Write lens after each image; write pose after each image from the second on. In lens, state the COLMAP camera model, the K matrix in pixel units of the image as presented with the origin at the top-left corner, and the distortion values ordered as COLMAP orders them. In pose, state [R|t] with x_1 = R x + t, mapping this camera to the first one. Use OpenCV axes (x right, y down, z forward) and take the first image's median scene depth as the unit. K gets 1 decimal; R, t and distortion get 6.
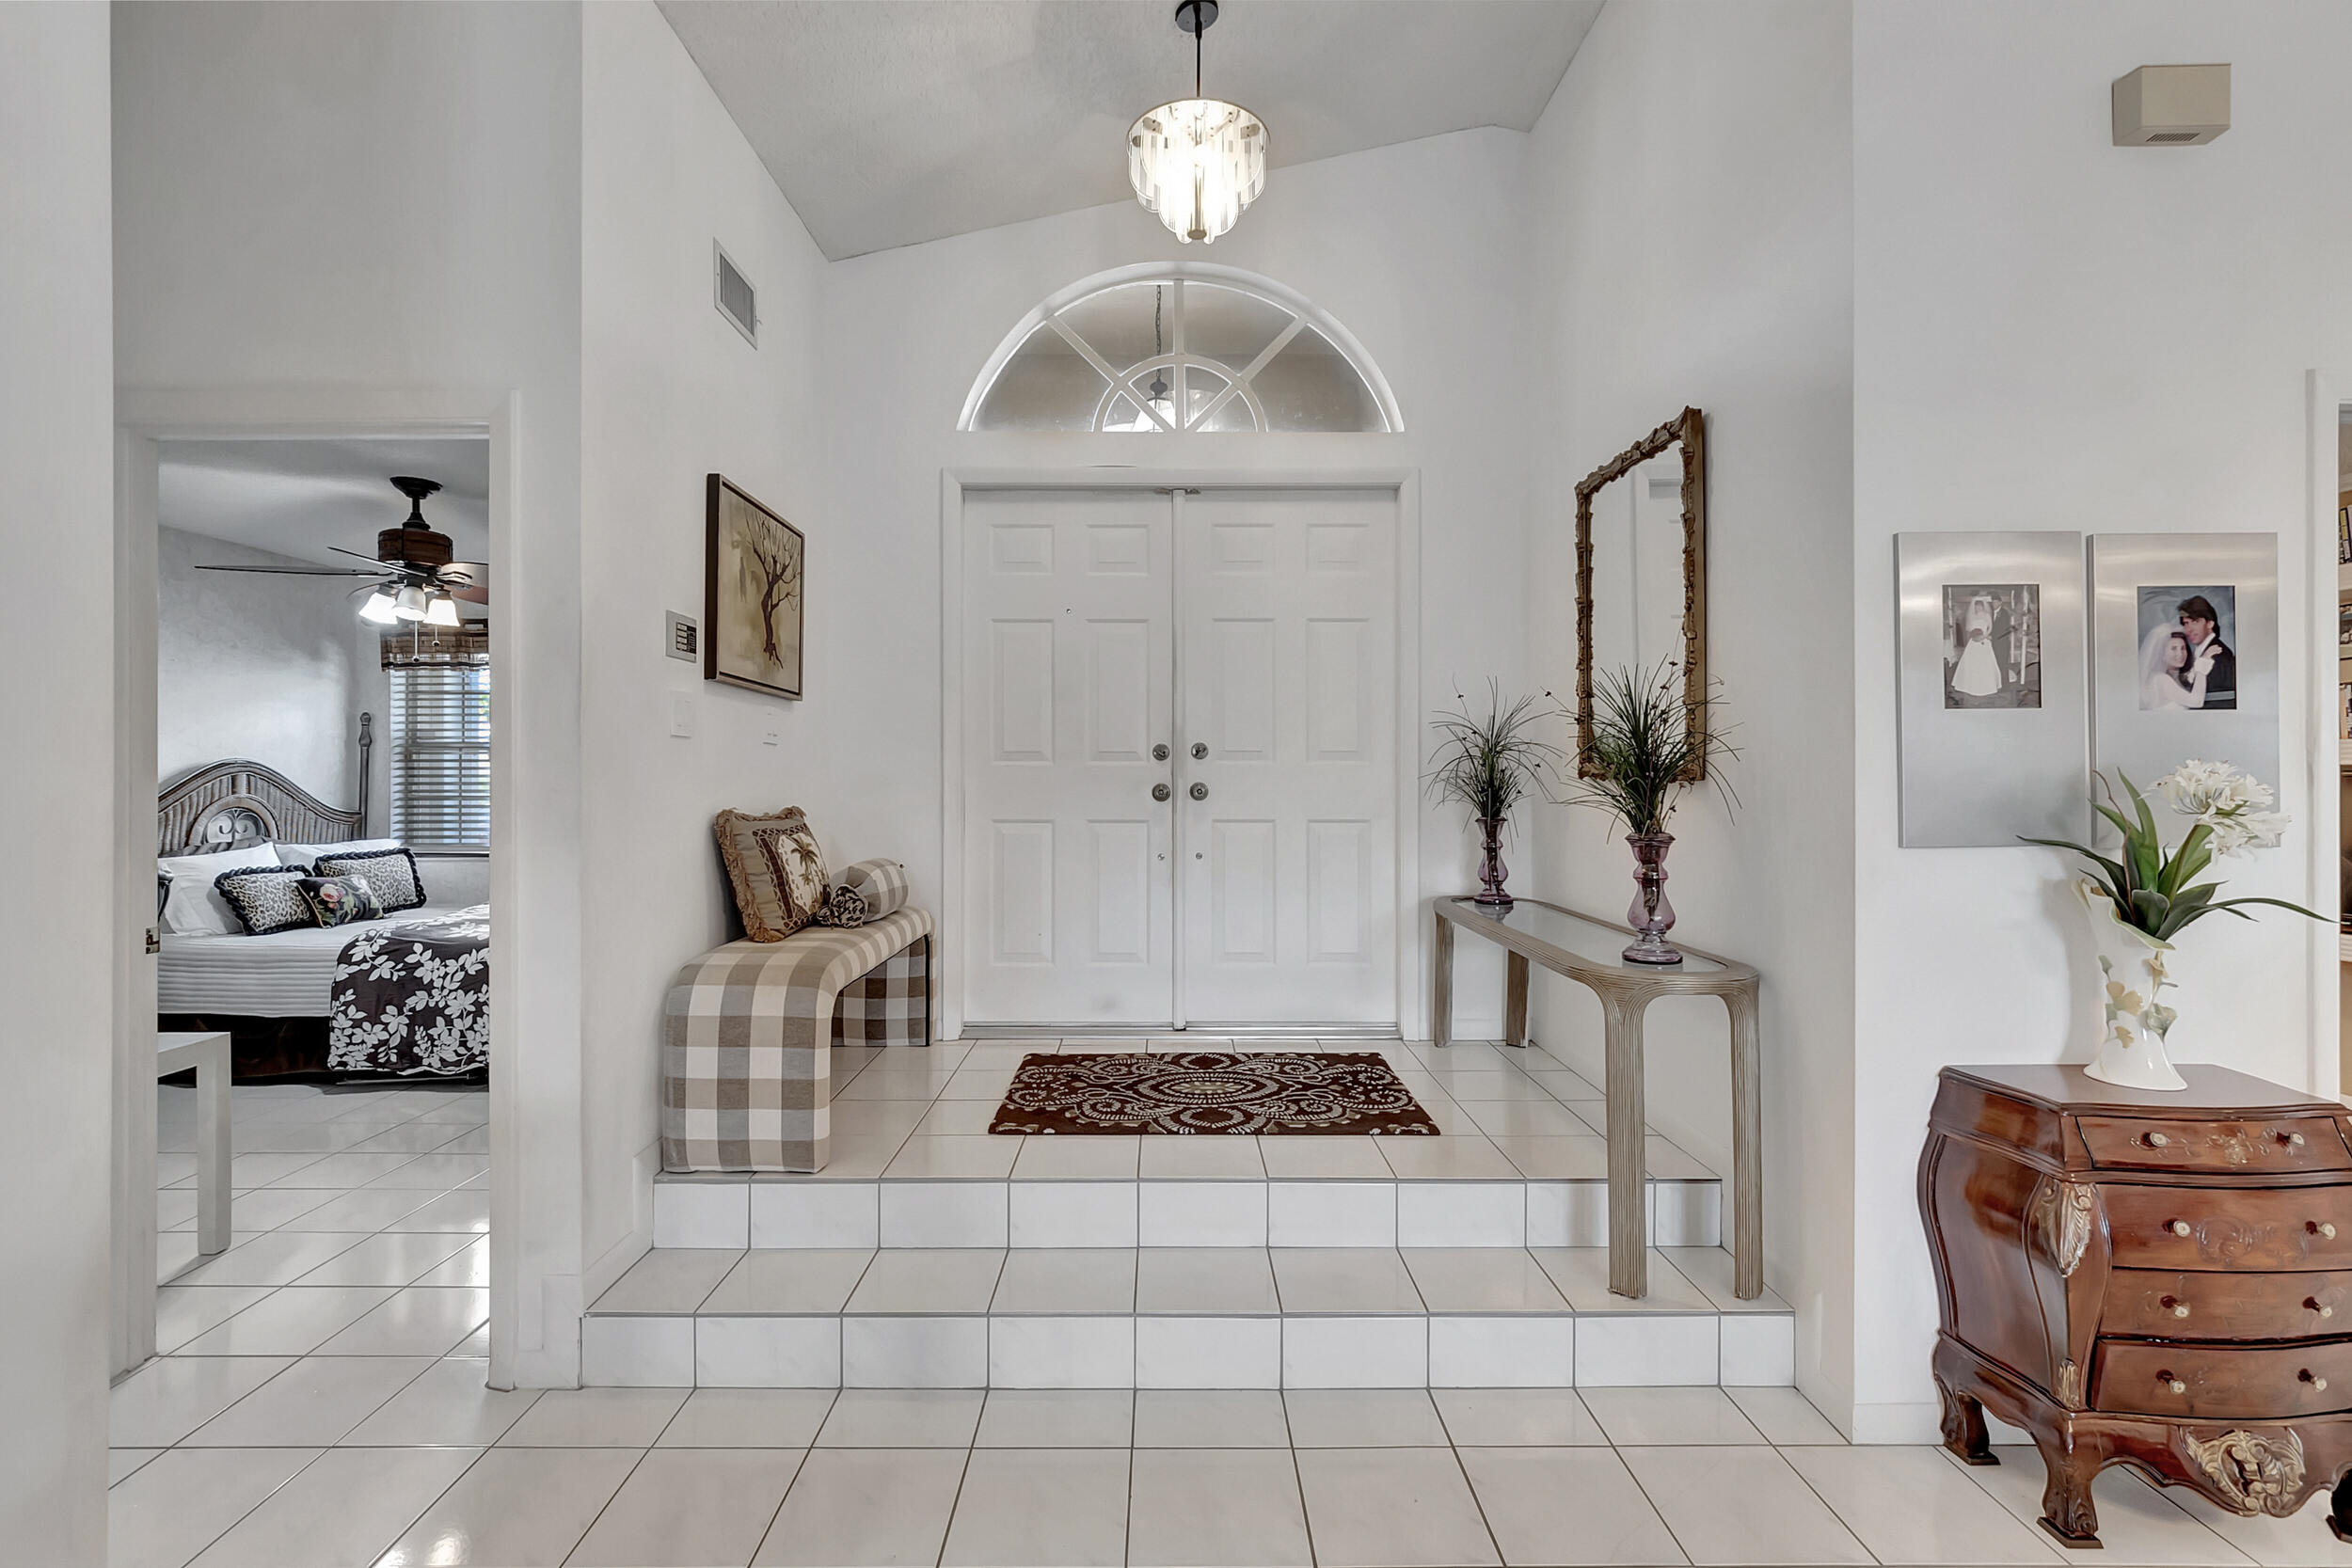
lens RADIAL K [[1062.7, 0, 1176.0], [0, 1062.7, 784.0], [0, 0, 1]] dist [0.000645, -0.000261]
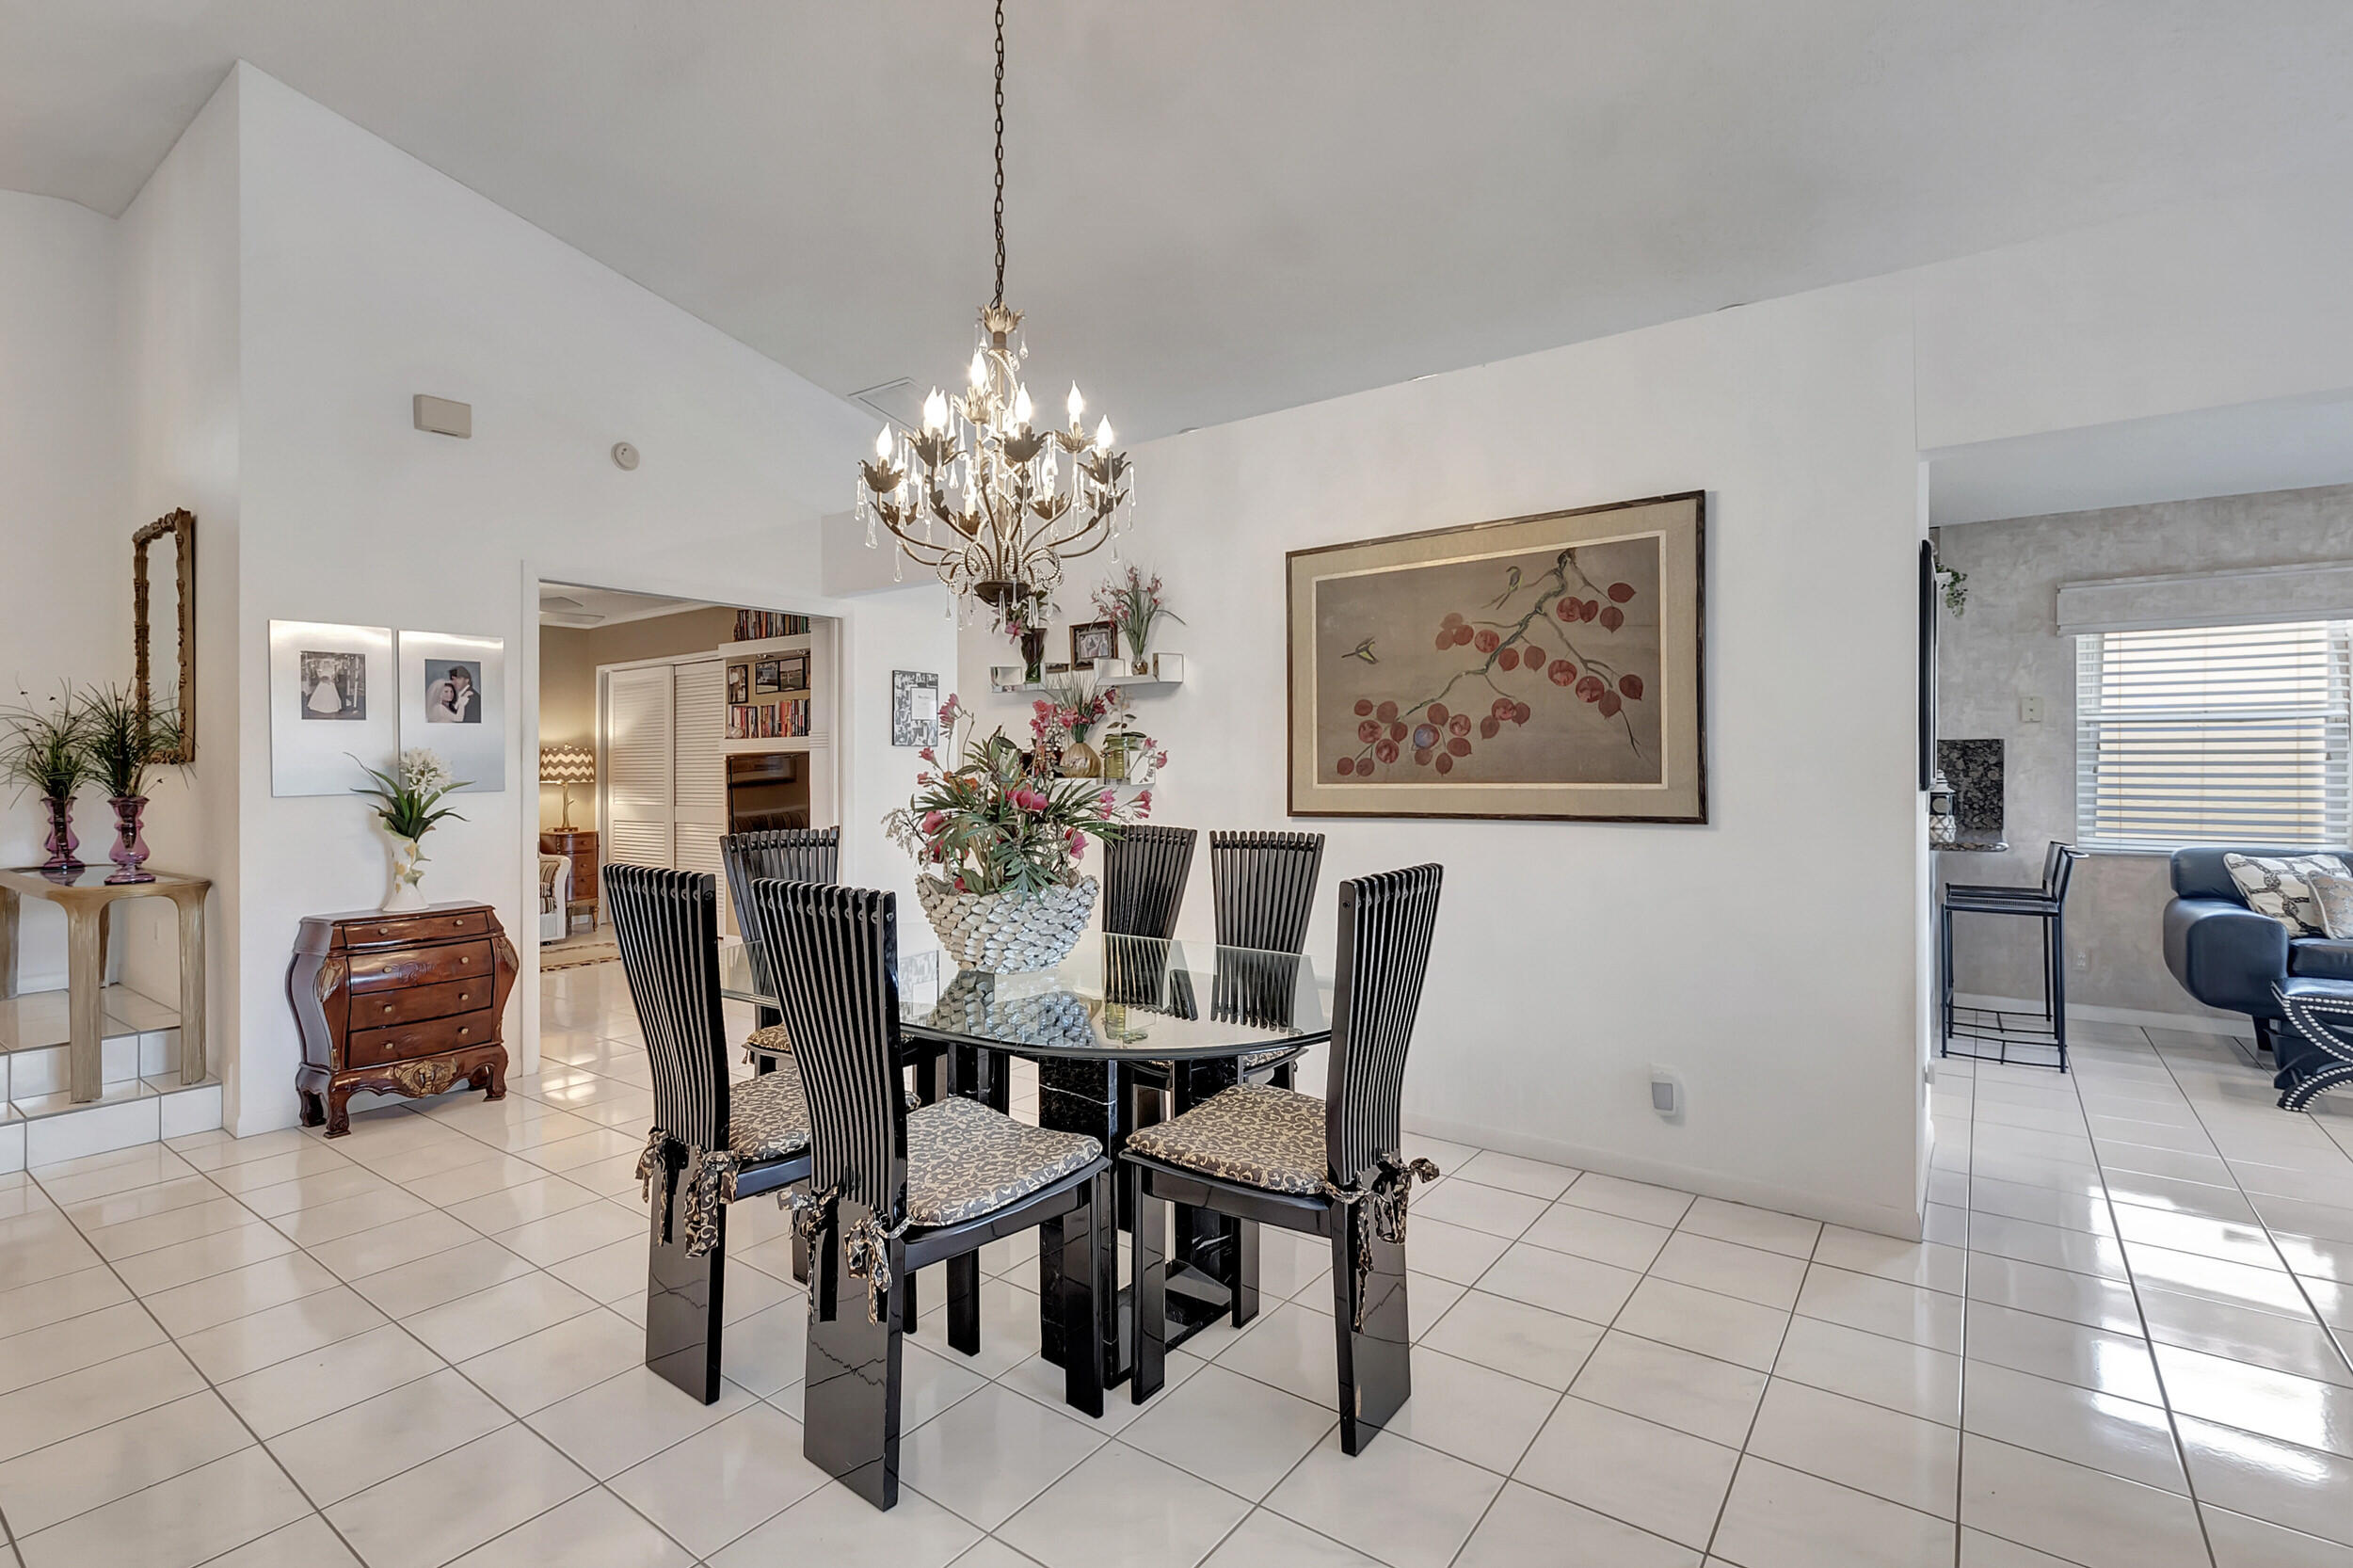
lens RADIAL K [[1089.8, 0, 1164.3], [0, 1089.8, 763.1], [0, 0, 1]] dist [0.000932, -0.000136]
pose [[0.605911, -0.005177, 0.795515, 0.112972], [0.016953, 0.999836, -0.006406, 0.033676], [-0.795352, 0.017368, 0.605899, -1.072320]]
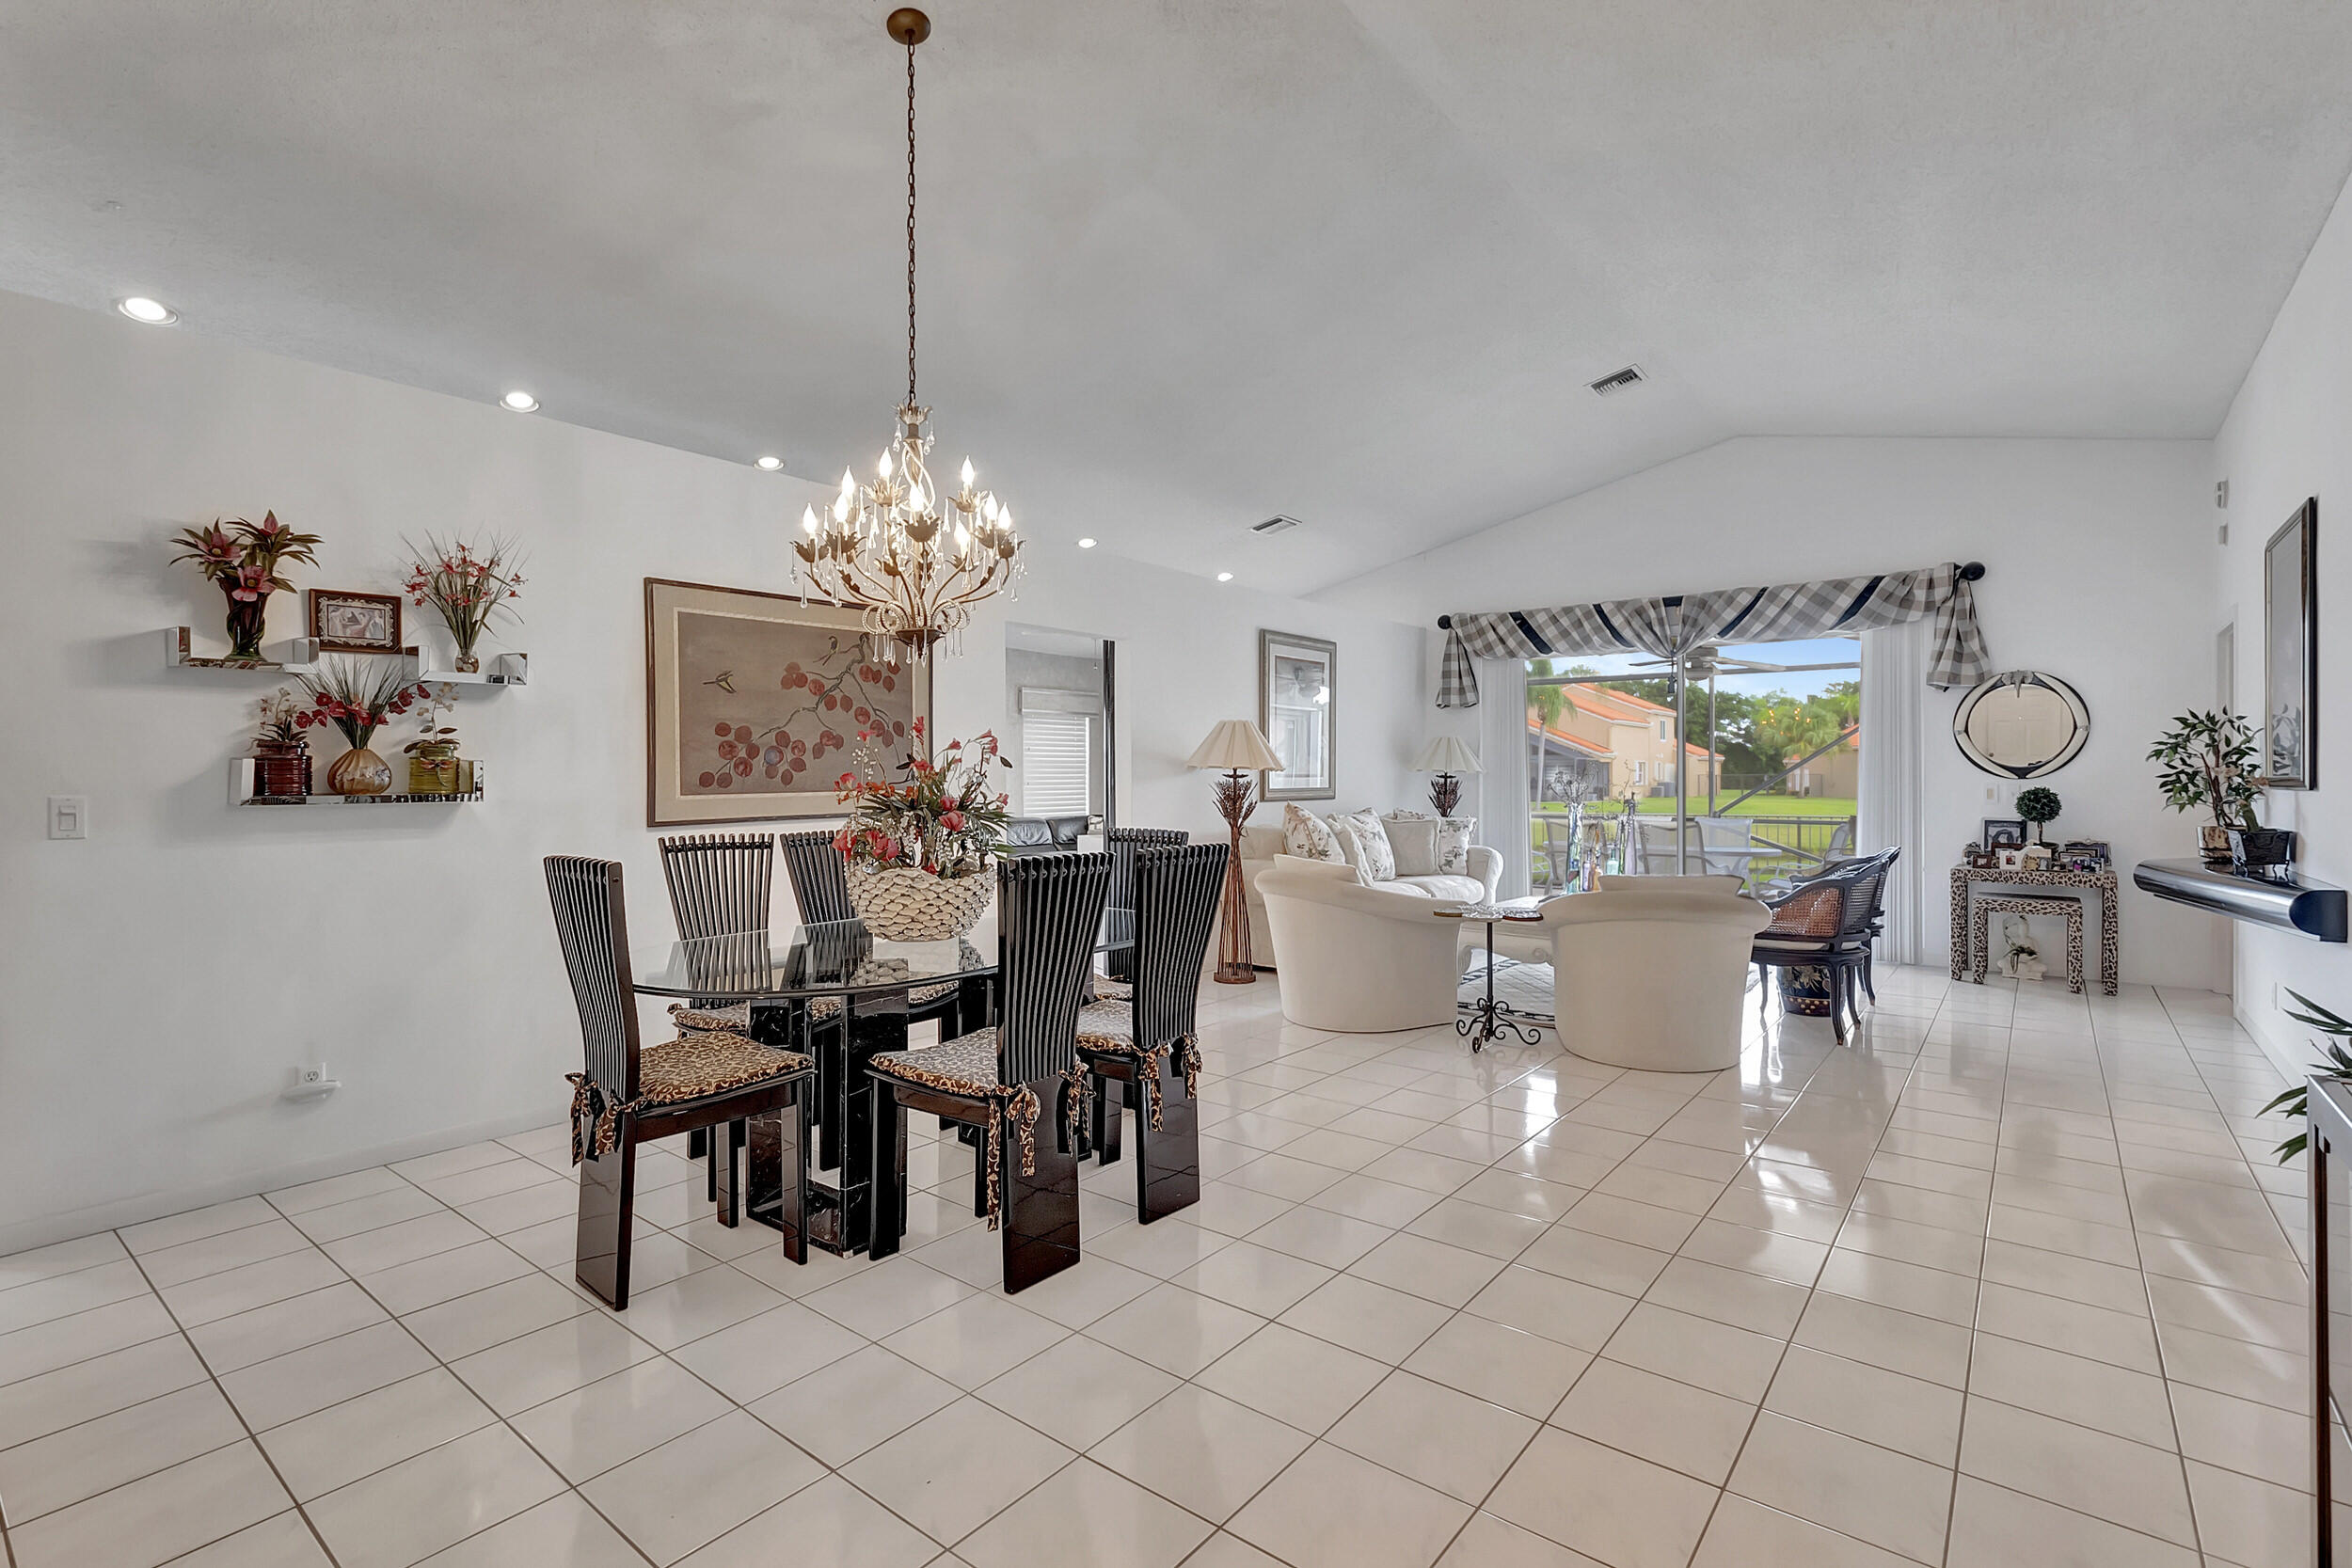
lens RADIAL K [[1081.6, 0, 1202.8], [0, 1081.6, 786.8], [0, 0, 1]] dist [-0.014257, -0.000998]
pose [[-0.790137, -0.000631, 0.612931, -0.205144], [0.013012, 0.999757, 0.017804, 0.023948], [-0.612793, 0.022043, -0.789936, 0.511062]]
